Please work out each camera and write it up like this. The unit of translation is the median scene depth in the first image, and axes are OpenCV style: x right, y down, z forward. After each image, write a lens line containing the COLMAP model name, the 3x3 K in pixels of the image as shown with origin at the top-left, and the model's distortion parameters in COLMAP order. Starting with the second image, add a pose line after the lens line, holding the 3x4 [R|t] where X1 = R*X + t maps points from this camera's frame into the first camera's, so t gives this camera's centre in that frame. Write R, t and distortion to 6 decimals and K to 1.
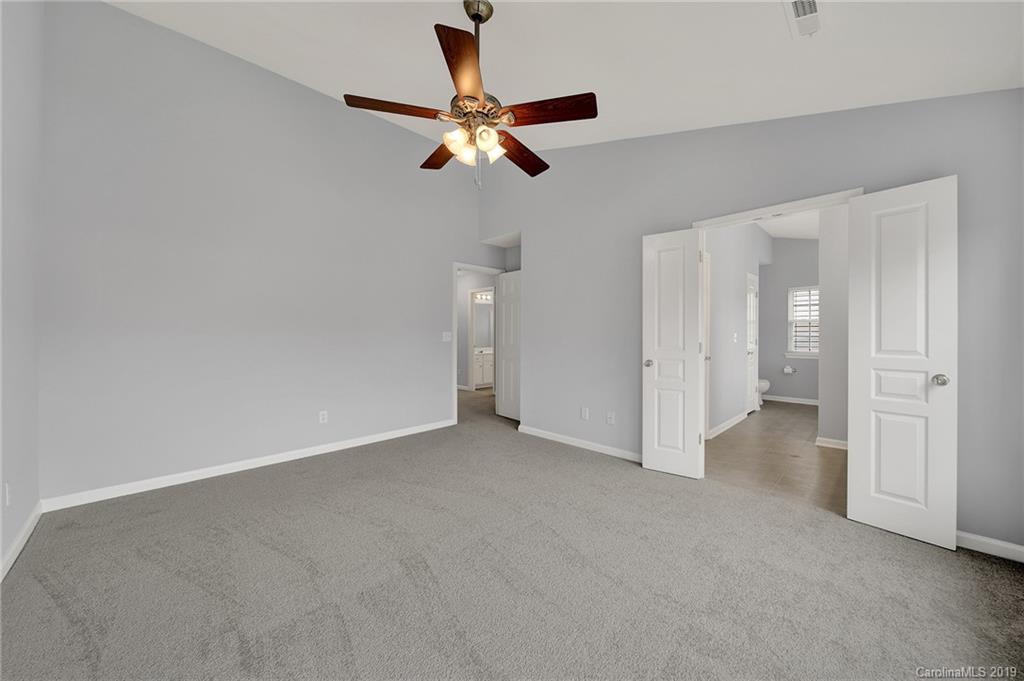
lens RADIAL K [[361.9, 0, 511.8], [0, 361.9, 334.4], [0, 0, 1]] dist [-0.005619, -0.001024]
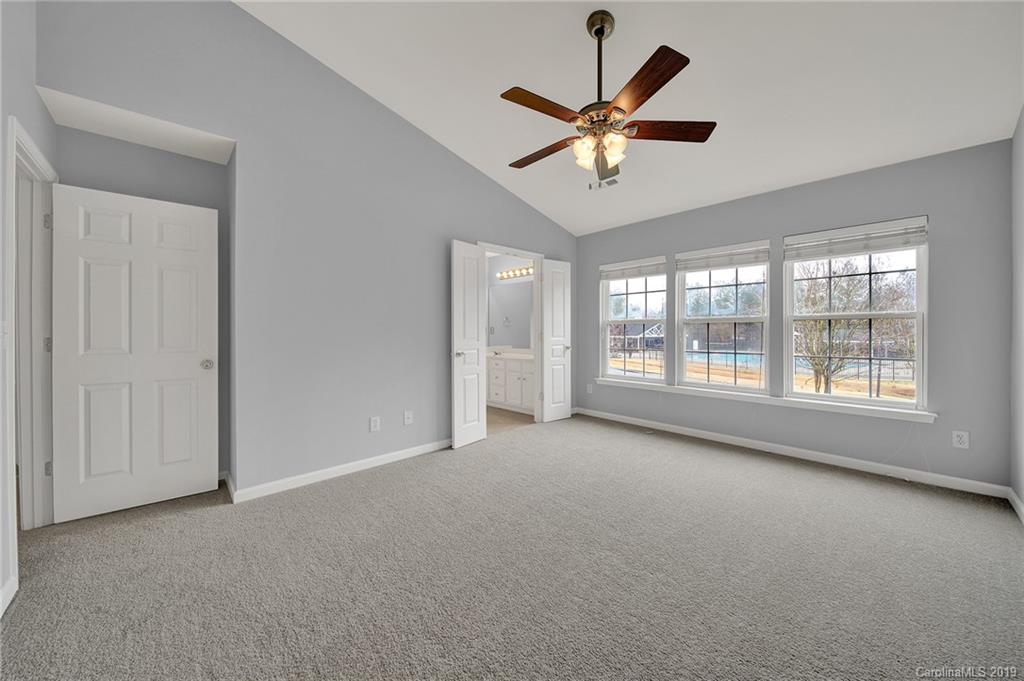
lens RADIAL K [[361.9, 0, 516.5], [0, 361.9, 332.3], [0, 0, 1]] dist [-0.005619, -0.001024]
pose [[0.022933, -0.006658, 0.999715, -0.789438], [0.005094, 0.999966, 0.006543, 0.006462], [-0.999724, 0.004943, 0.022966, 0.843407]]
